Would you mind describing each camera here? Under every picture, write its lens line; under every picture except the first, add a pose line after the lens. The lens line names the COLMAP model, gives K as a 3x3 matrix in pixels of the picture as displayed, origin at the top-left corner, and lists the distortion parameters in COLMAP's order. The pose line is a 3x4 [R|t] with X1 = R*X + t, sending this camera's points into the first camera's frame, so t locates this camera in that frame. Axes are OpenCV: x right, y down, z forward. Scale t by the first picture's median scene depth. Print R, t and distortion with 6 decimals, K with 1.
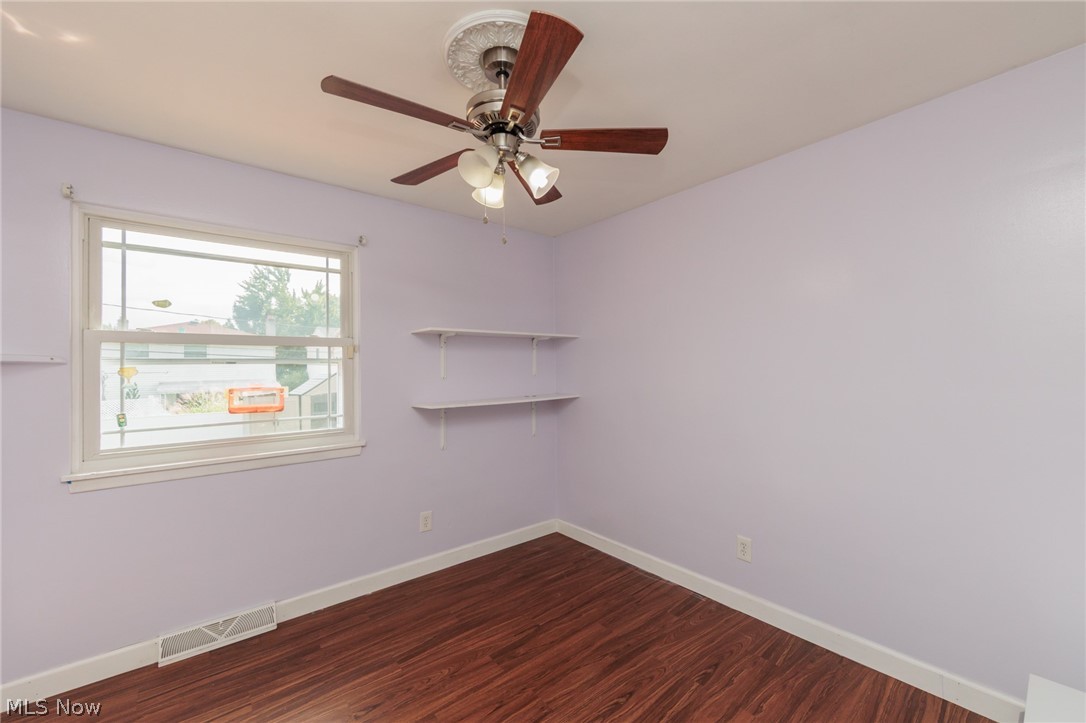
lens RADIAL K [[434.2, 0, 548.6], [0, 434.2, 364.8], [0, 0, 1]] dist [-0.006436, 0.000168]
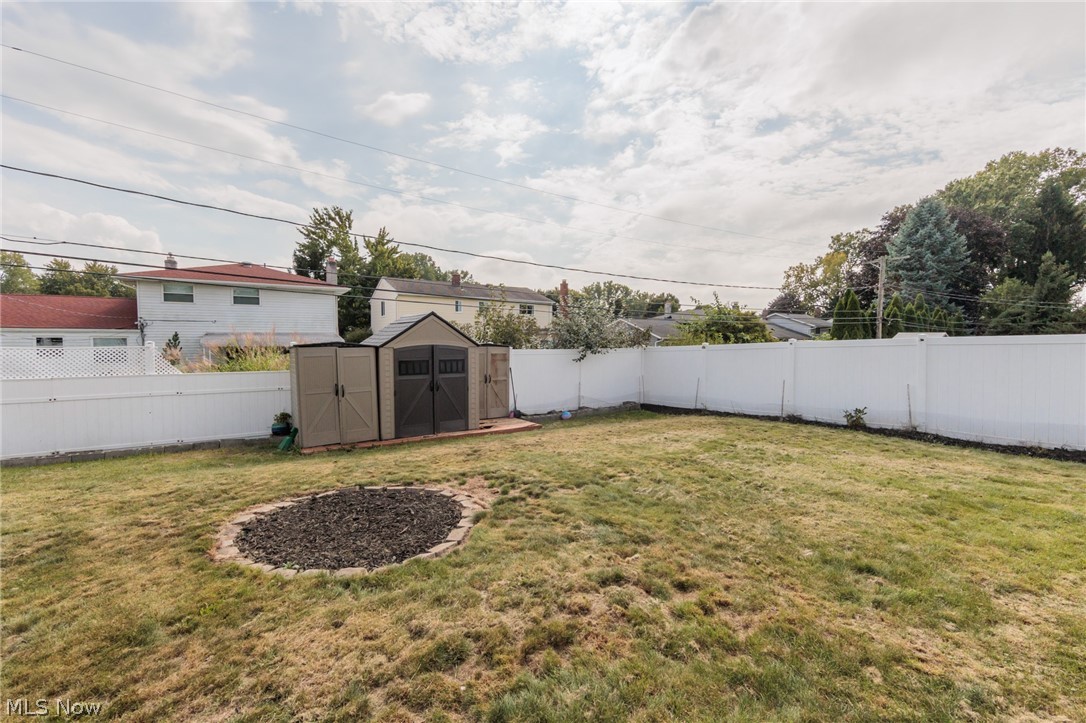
lens RADIAL K [[434.2, 0, 548.6], [0, 434.2, 364.8], [0, 0, 1]] dist [-0.006436, 0.000168]
pose [[0.993461, 0.027211, -0.110885, -0.085301], [-0.018650, 0.996816, 0.077522, 0.013739], [0.112641, -0.074947, 0.990805, 0.135857]]
